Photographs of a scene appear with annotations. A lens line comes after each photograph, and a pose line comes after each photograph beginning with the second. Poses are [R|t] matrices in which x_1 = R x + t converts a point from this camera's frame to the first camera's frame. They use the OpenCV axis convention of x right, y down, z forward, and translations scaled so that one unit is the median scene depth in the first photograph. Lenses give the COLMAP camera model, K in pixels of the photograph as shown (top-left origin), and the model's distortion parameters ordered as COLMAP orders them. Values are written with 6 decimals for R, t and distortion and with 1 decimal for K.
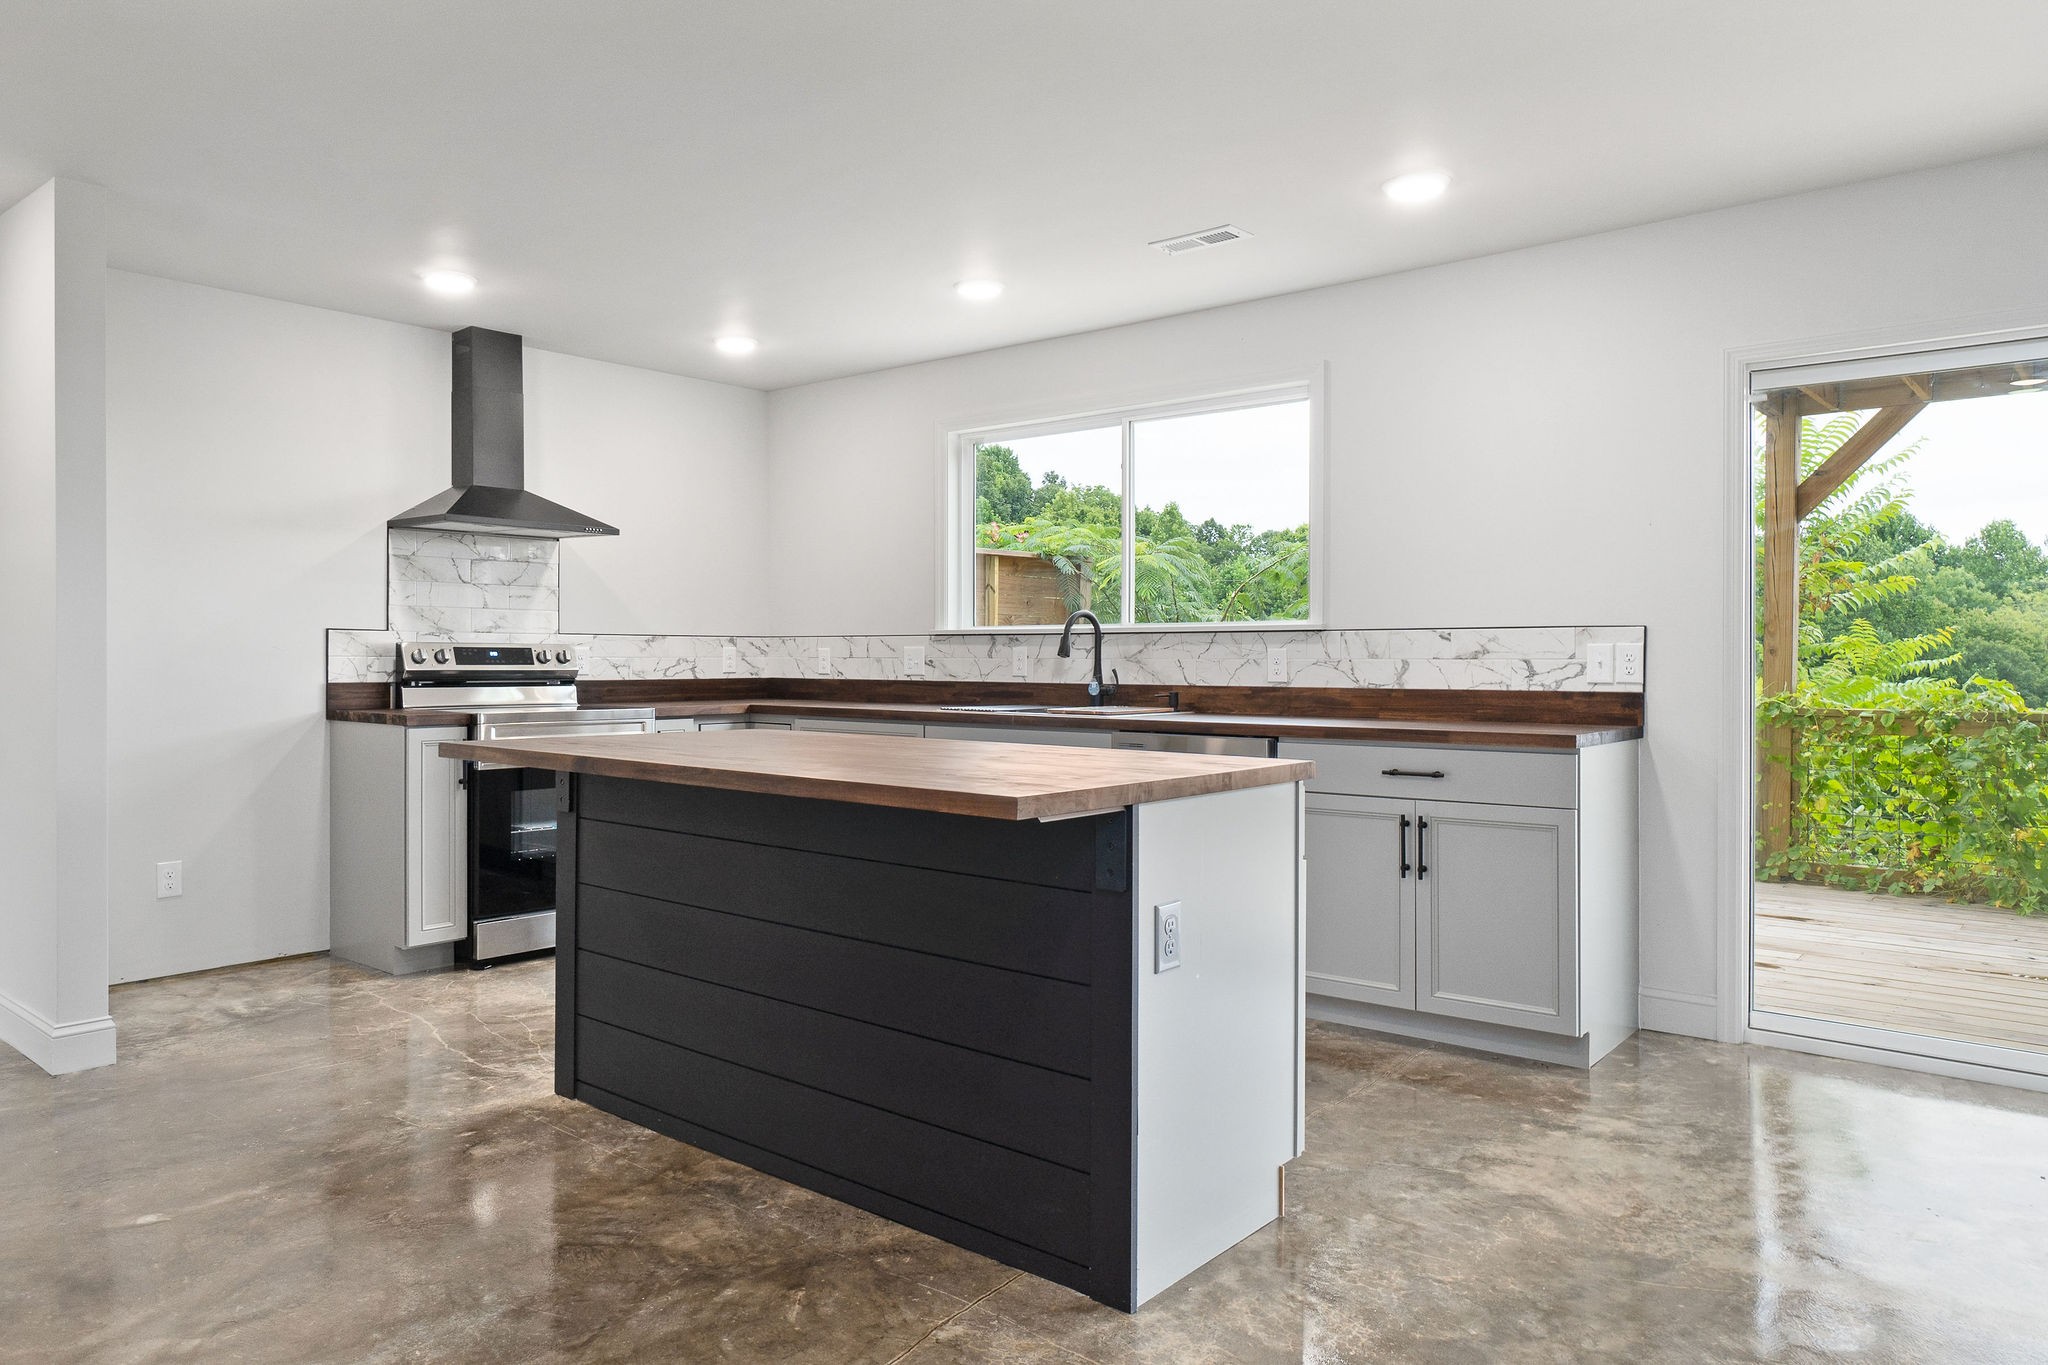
lens RADIAL K [[1169.2, 0, 1012.7], [0, 1169.2, 658.7], [0, 0, 1]] dist [0.002002, 0.000365]
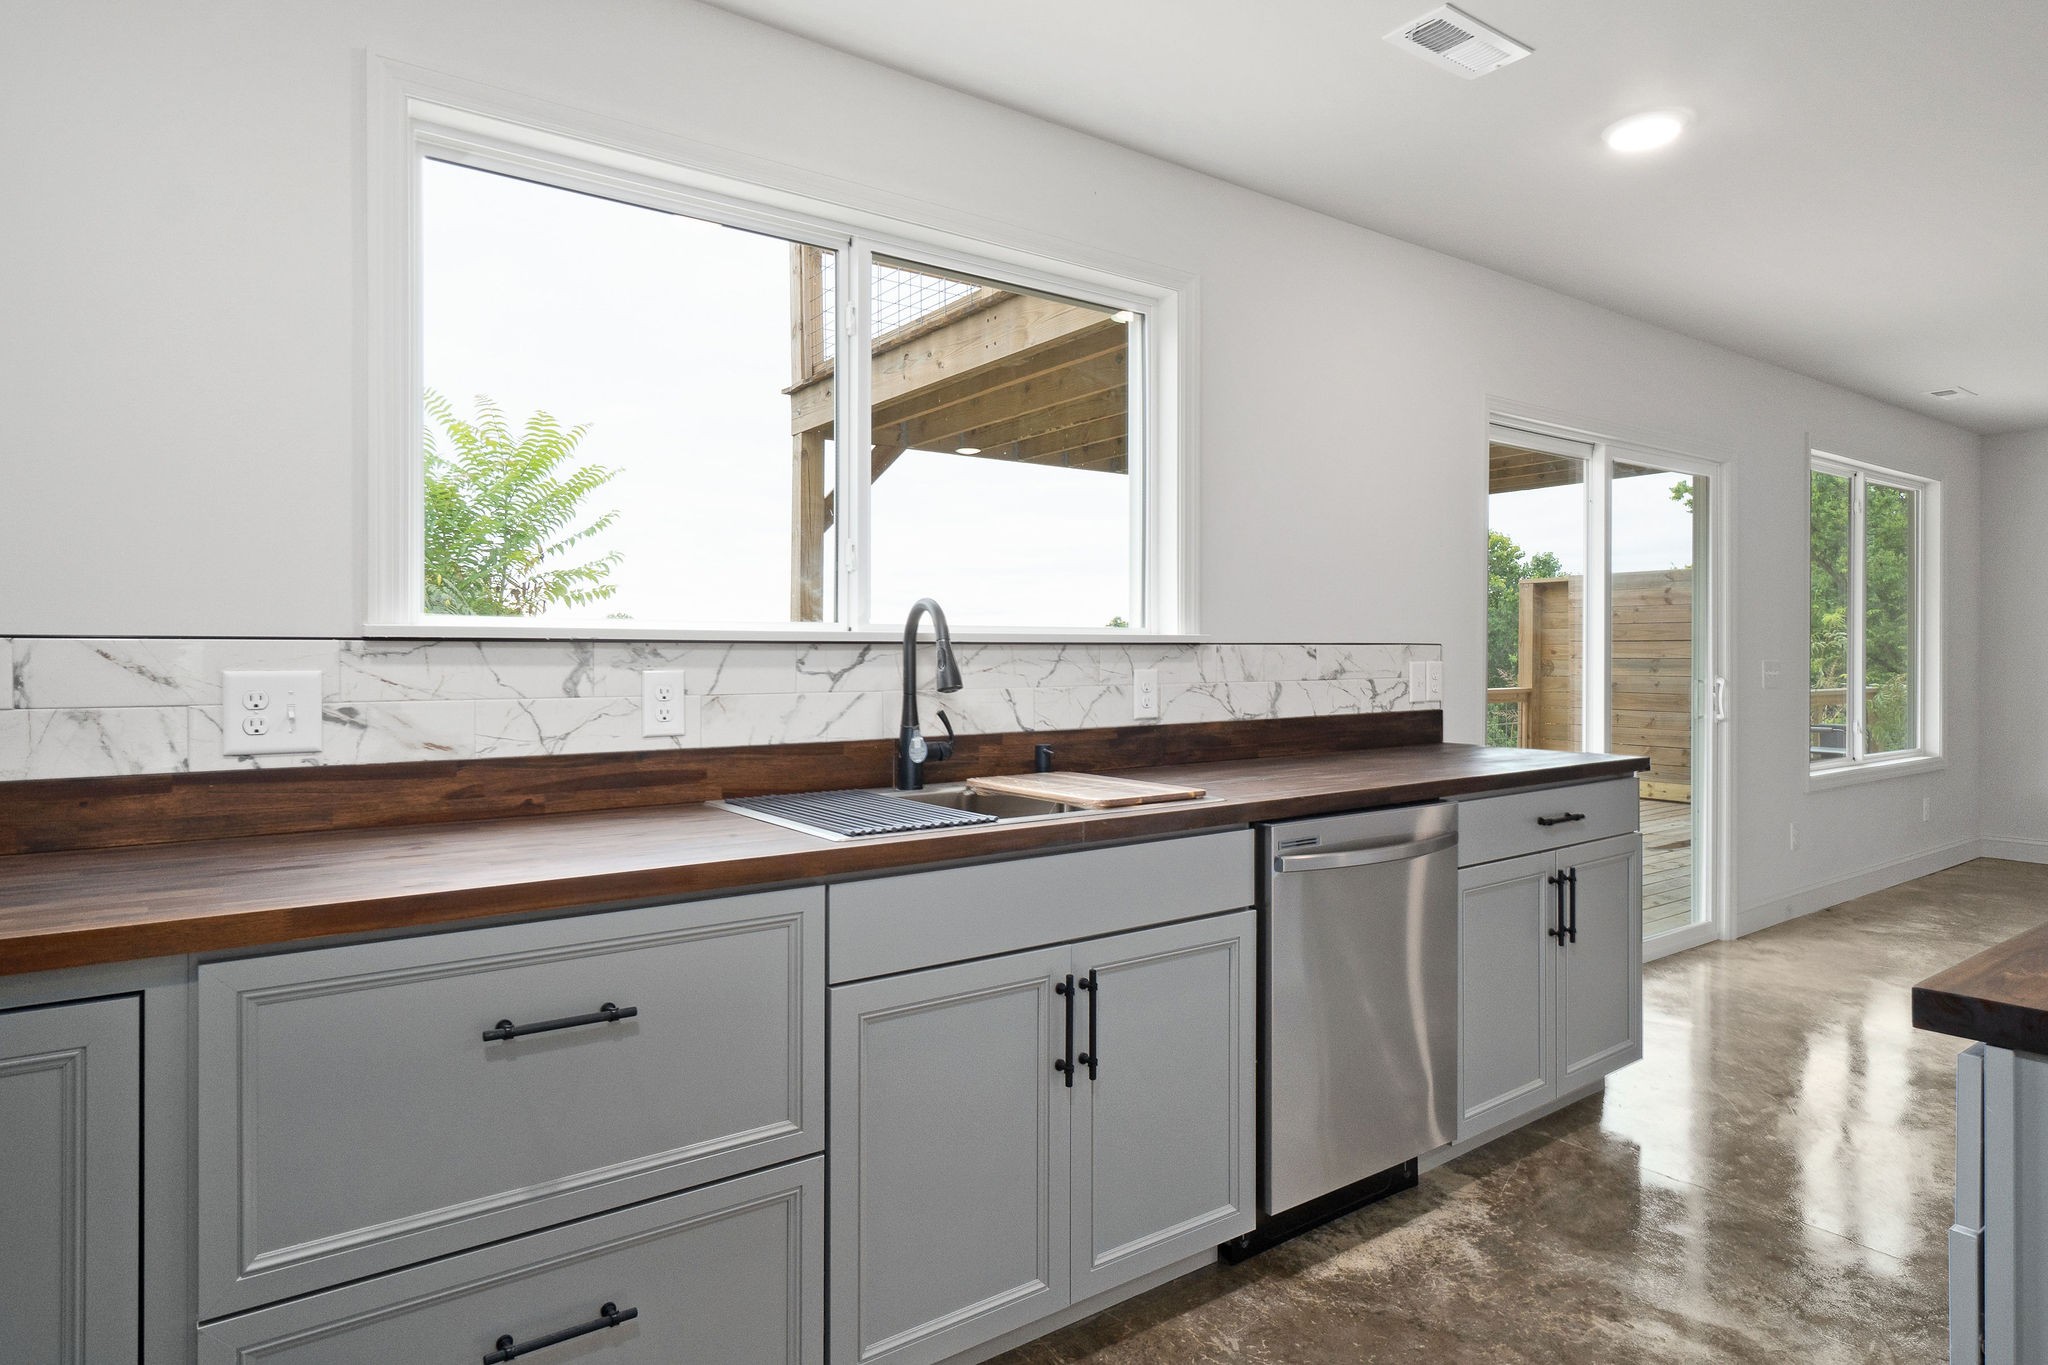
lens RADIAL K [[1155.8, 0, 1023.6], [0, 1155.8, 654.3], [0, 0, 1]] dist [0.001858, 0.000460]
pose [[0.308036, -0.000112, 0.951375, -0.456841], [0.007772, 0.999967, -0.002399, -0.017035], [-0.951343, 0.008133, 0.308026, 0.891990]]
